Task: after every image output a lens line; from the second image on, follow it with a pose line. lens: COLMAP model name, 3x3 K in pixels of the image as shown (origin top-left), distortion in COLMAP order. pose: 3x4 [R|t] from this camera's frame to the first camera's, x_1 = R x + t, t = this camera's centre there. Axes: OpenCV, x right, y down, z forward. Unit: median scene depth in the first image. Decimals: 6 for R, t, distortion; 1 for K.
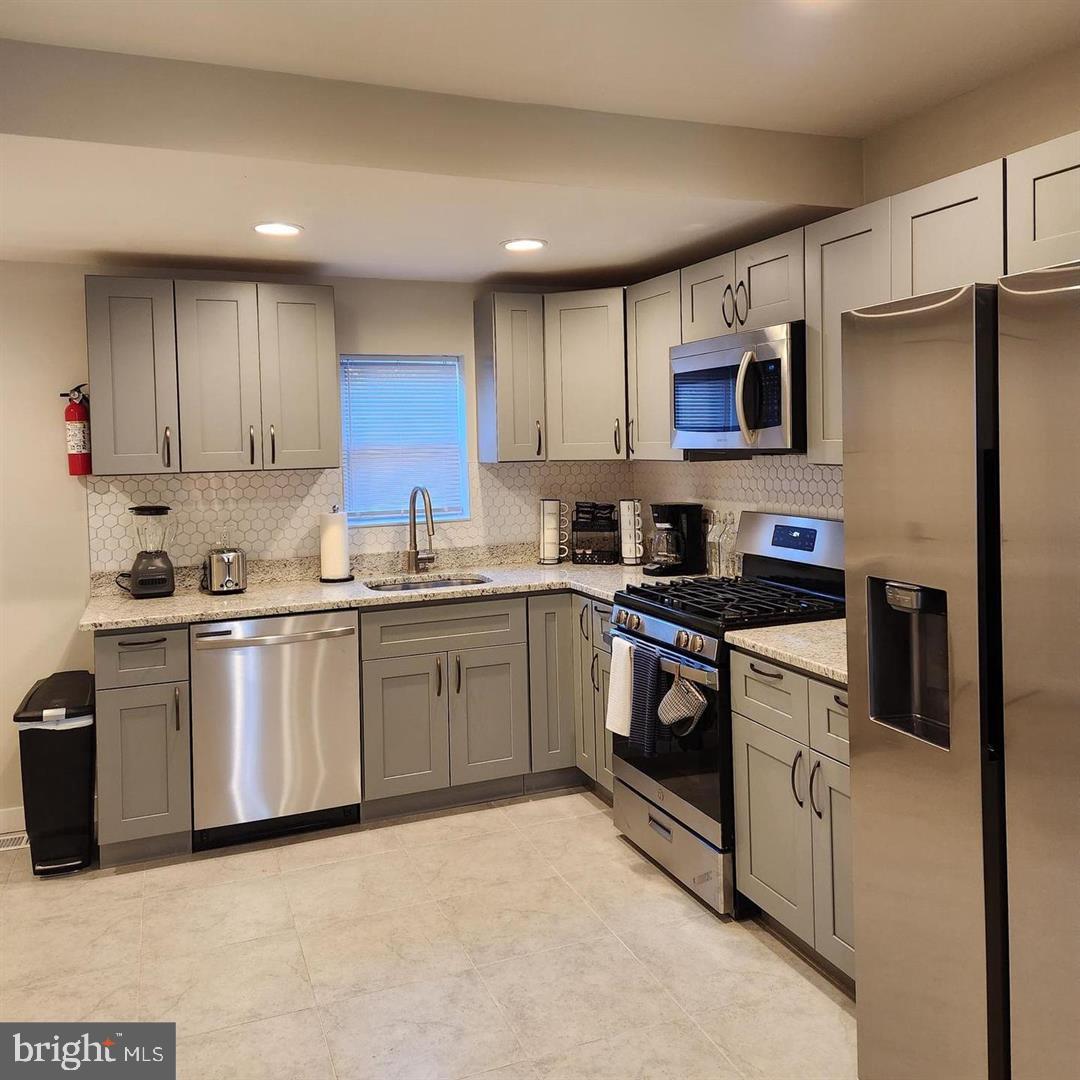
lens RADIAL K [[961.9, 0, 540.3], [0, 961.9, 451.5], [0, 0, 1]] dist [0.157345, -0.168140]
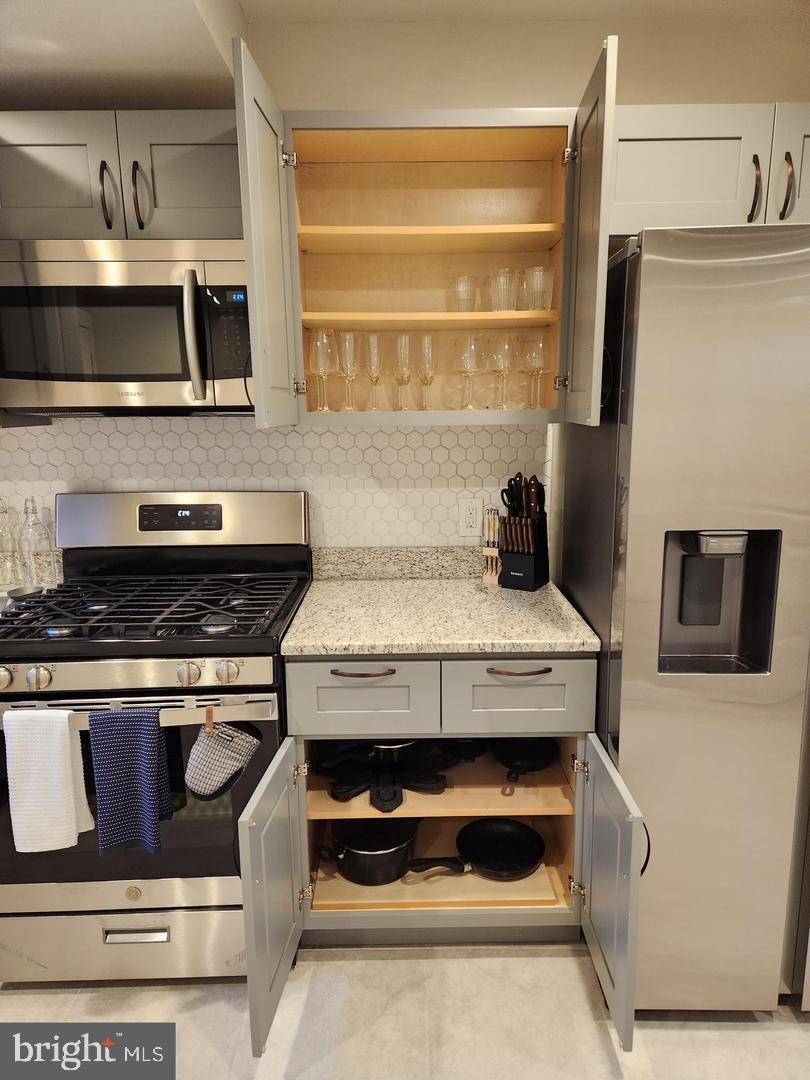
lens RADIAL K [[717.8, 0, 405.0], [0, 717.8, 540.0], [0, 0, 1]] dist [0.023625, -0.000355]
pose [[0.350187, -0.155839, 0.923625, -0.264849], [0.017389, 0.986974, 0.159935, 0.013998], [-0.936518, -0.039946, 0.348336, 0.656620]]
